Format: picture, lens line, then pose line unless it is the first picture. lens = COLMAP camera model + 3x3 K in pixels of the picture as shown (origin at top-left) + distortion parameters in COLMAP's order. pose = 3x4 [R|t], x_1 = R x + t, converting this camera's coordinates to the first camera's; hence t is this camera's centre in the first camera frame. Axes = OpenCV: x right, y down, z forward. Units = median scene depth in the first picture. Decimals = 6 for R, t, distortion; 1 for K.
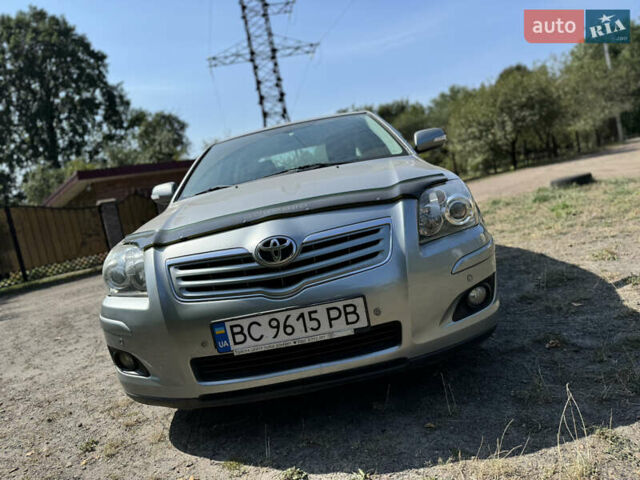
lens RADIAL K [[445.6, 0, 323.1], [0, 445.6, 238.3], [0, 0, 1]] dist [0.042072, -0.052316]
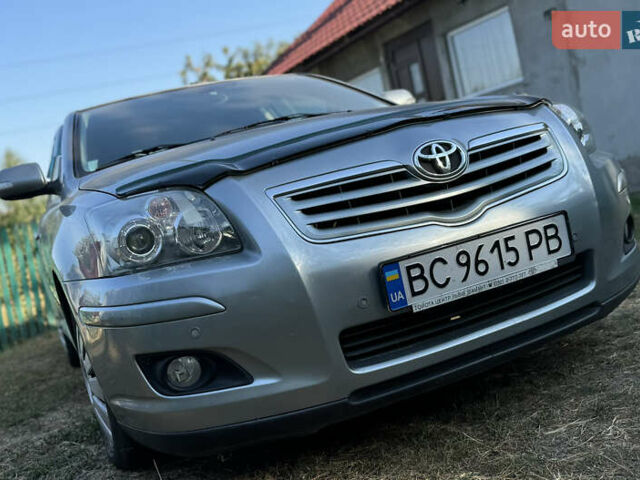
lens RADIAL K [[627.6, 0, 279.8], [0, 627.6, 244.2], [0, 0, 1]] dist [0.068112, 0.000000]
pose [[0.928509, -0.051979, 0.367653, -0.590872], [0.102500, 0.987560, -0.119243, 0.208457], [-0.356882, 0.148402, 0.922286, 0.170854]]
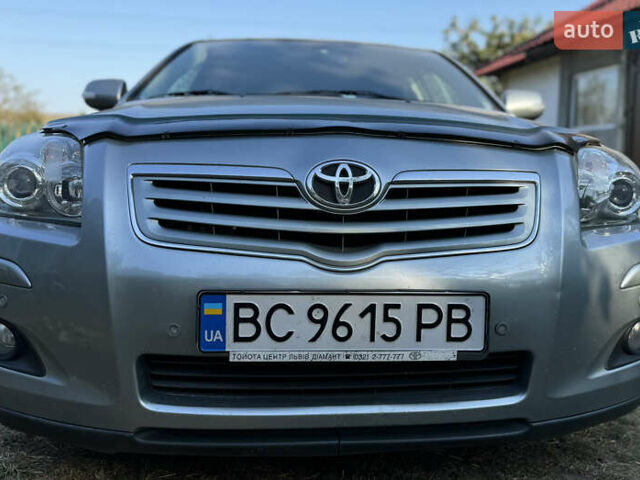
lens RADIAL K [[589.2, 0, 359.0], [0, 589.2, 200.9], [0, 0, 1]] dist [0.070490, 0.000000]
pose [[0.969671, 0.207606, 0.128984, -0.148878], [-0.196643, 0.976080, -0.092732, 0.093025], [-0.145151, 0.064556, 0.987301, 0.230649]]
